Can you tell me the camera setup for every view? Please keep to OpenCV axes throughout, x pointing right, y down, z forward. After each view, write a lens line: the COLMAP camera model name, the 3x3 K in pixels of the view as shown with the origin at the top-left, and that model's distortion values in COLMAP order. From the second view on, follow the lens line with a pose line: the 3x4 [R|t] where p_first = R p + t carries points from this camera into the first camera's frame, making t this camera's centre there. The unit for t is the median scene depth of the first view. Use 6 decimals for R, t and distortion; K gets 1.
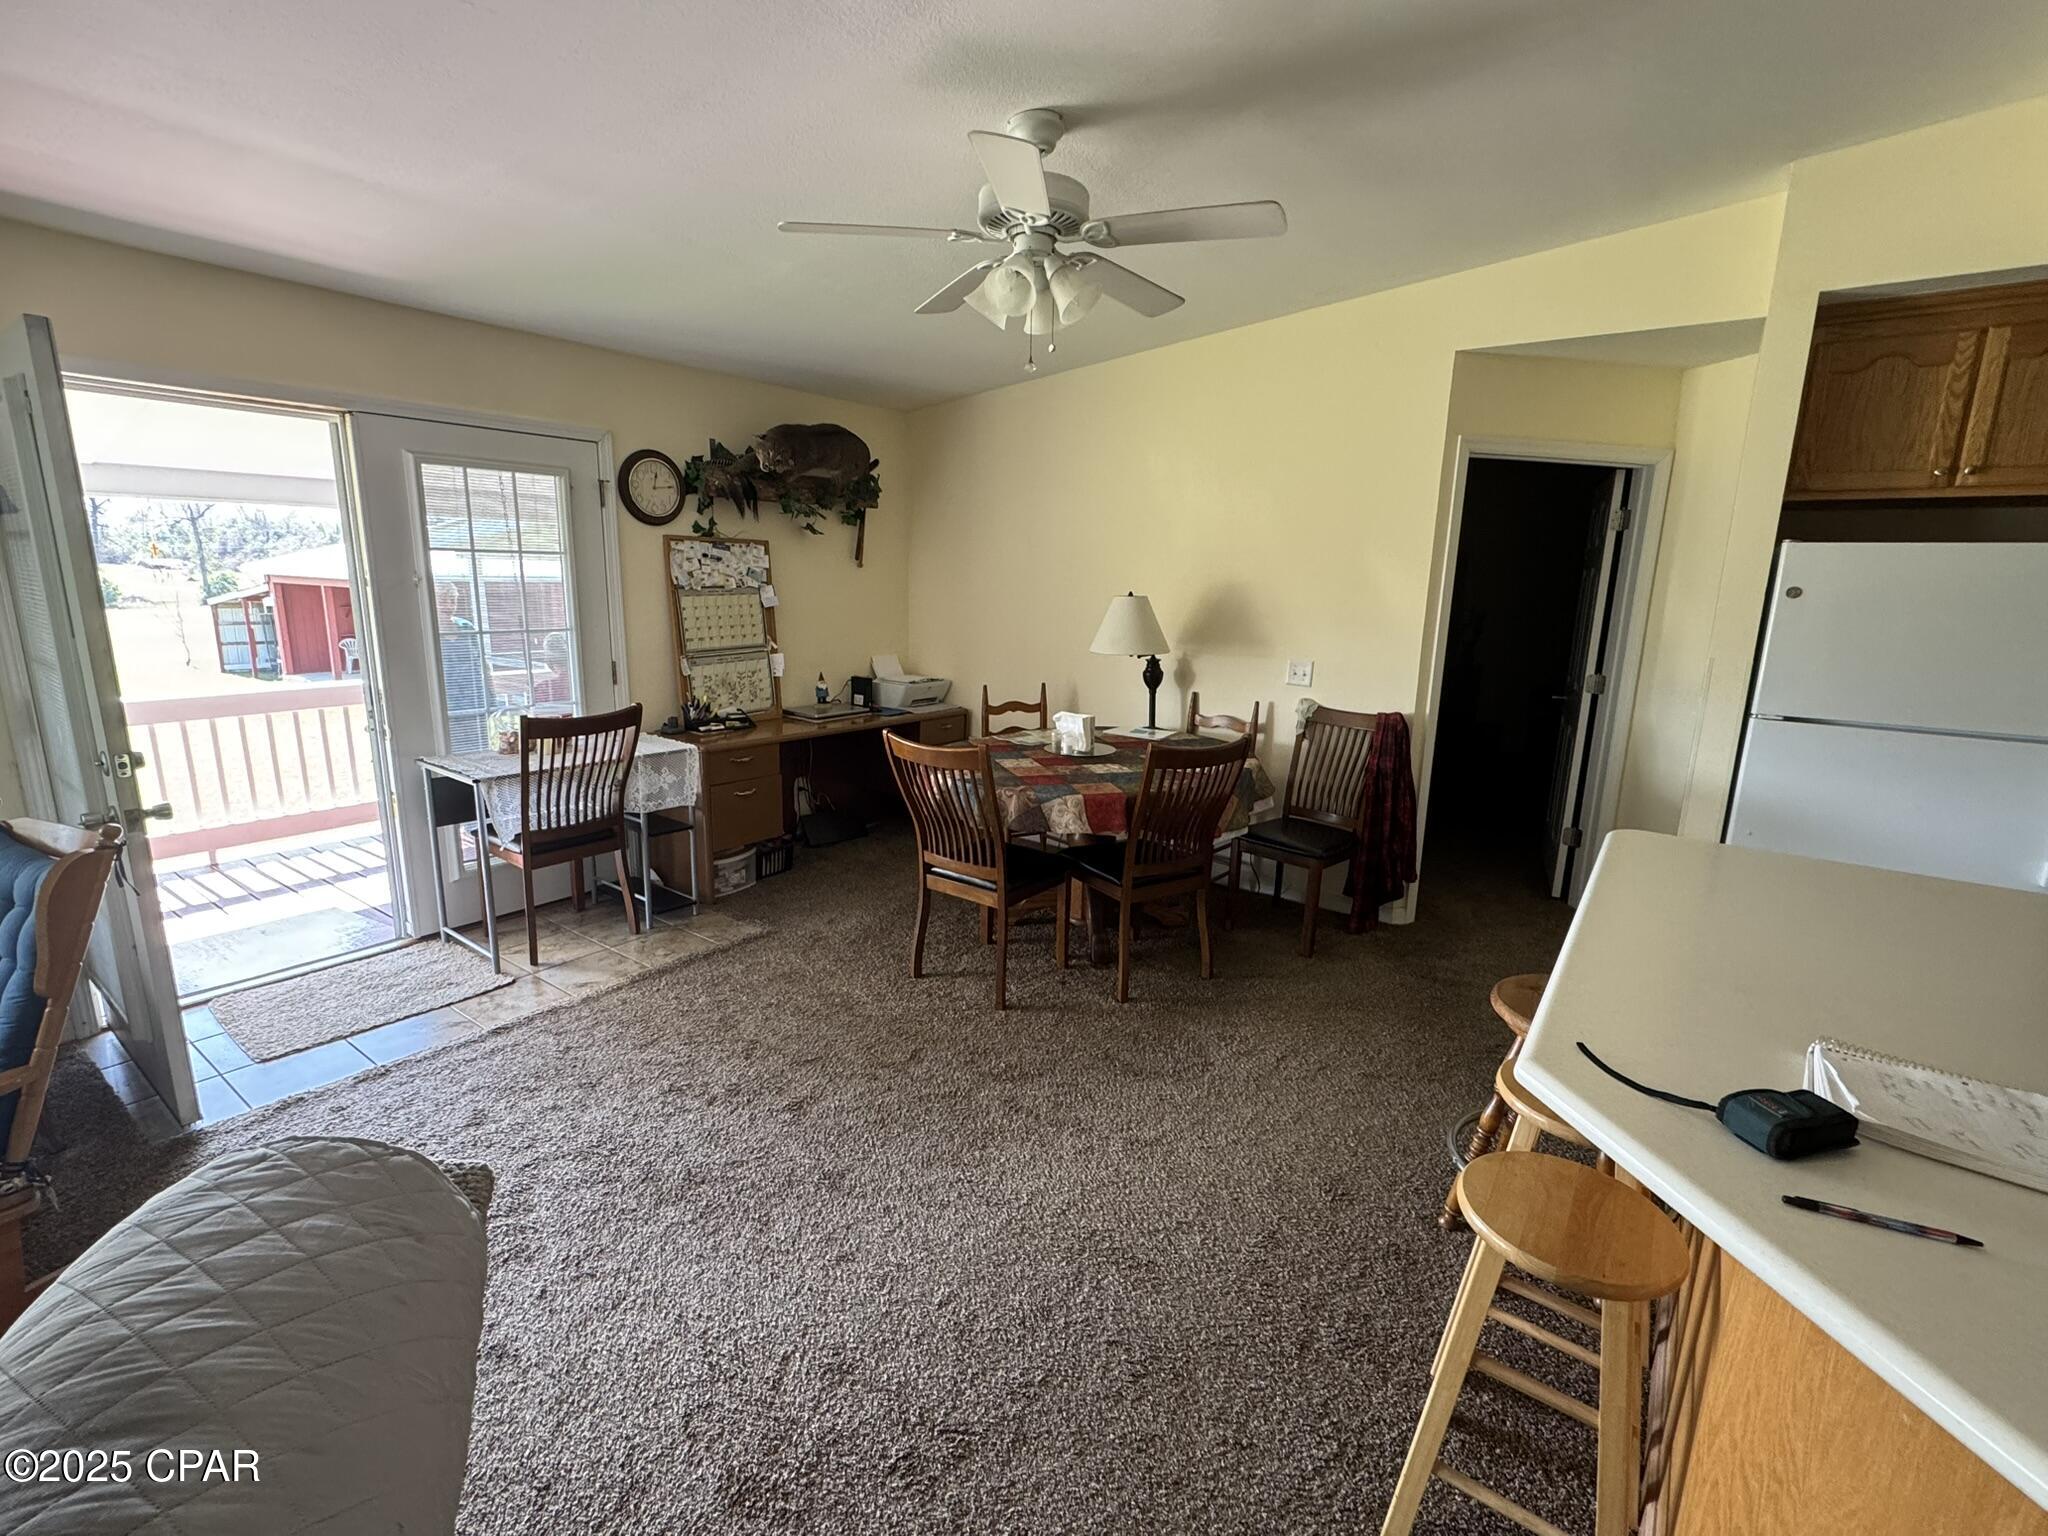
lens RADIAL K [[900.1, 0, 1025.8], [0, 900.1, 767.2], [0, 0, 1]] dist [0.016219, 0.000370]
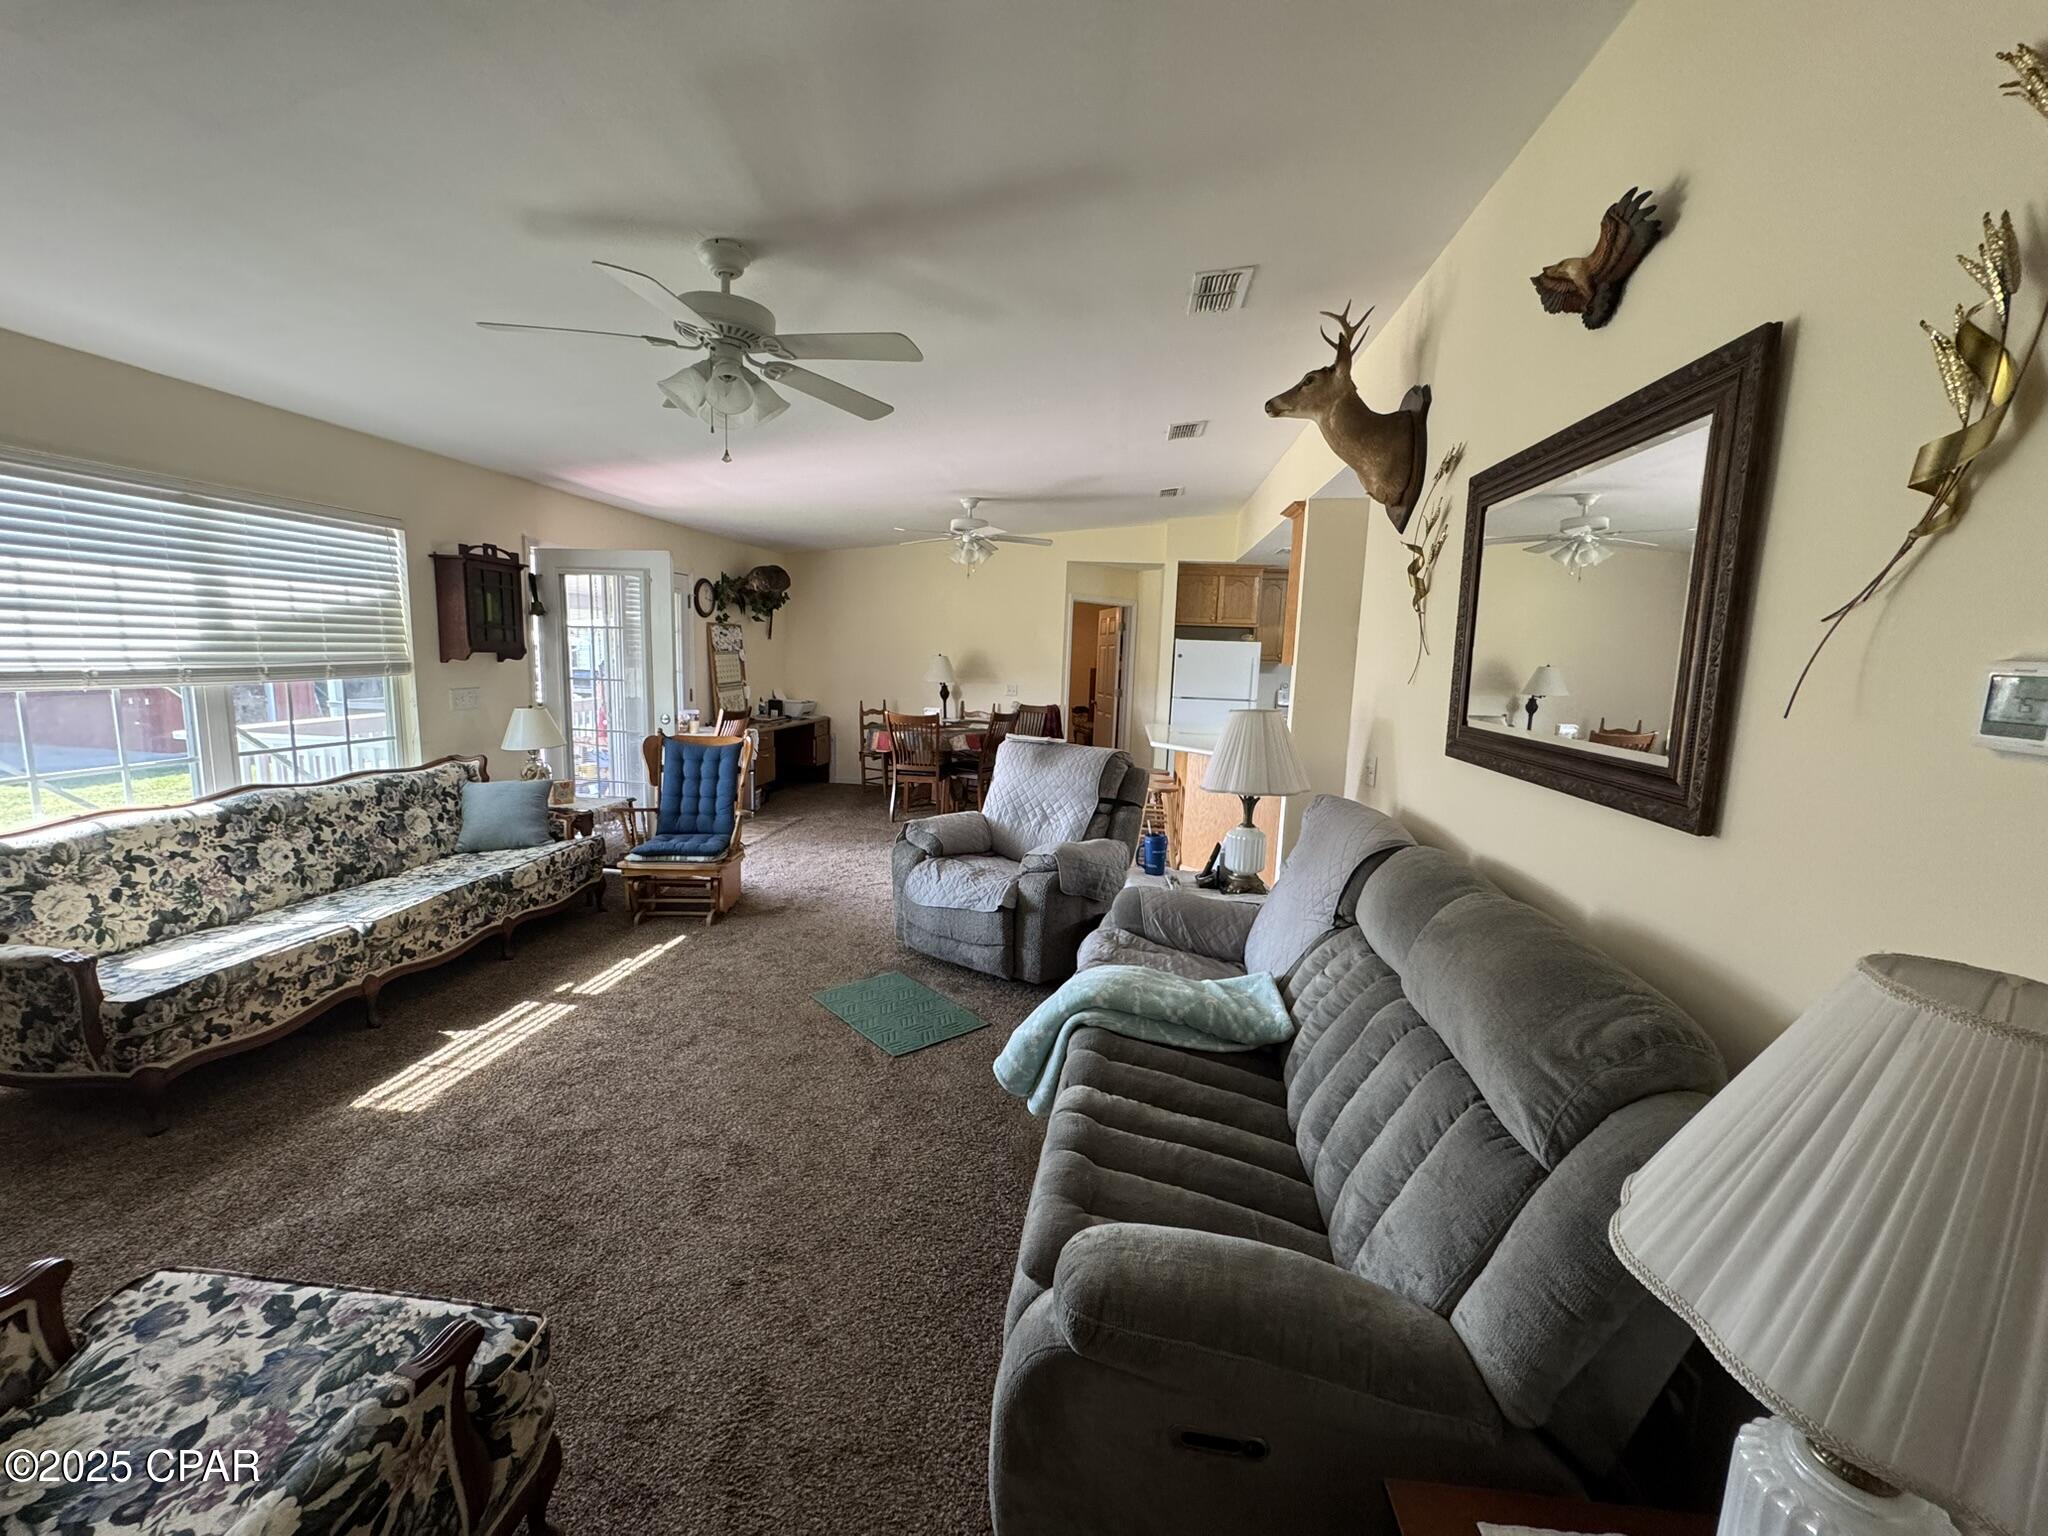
lens RADIAL K [[810.2, 0, 1020.4], [0, 810.2, 764.6], [0, 0, 1]] dist [-0.001622, -0.000076]
pose [[0.881610, -0.058624, 0.468323, -0.622225], [0.083000, 0.996050, -0.031562, 0.142527], [-0.464623, 0.066696, 0.882993, -0.758241]]
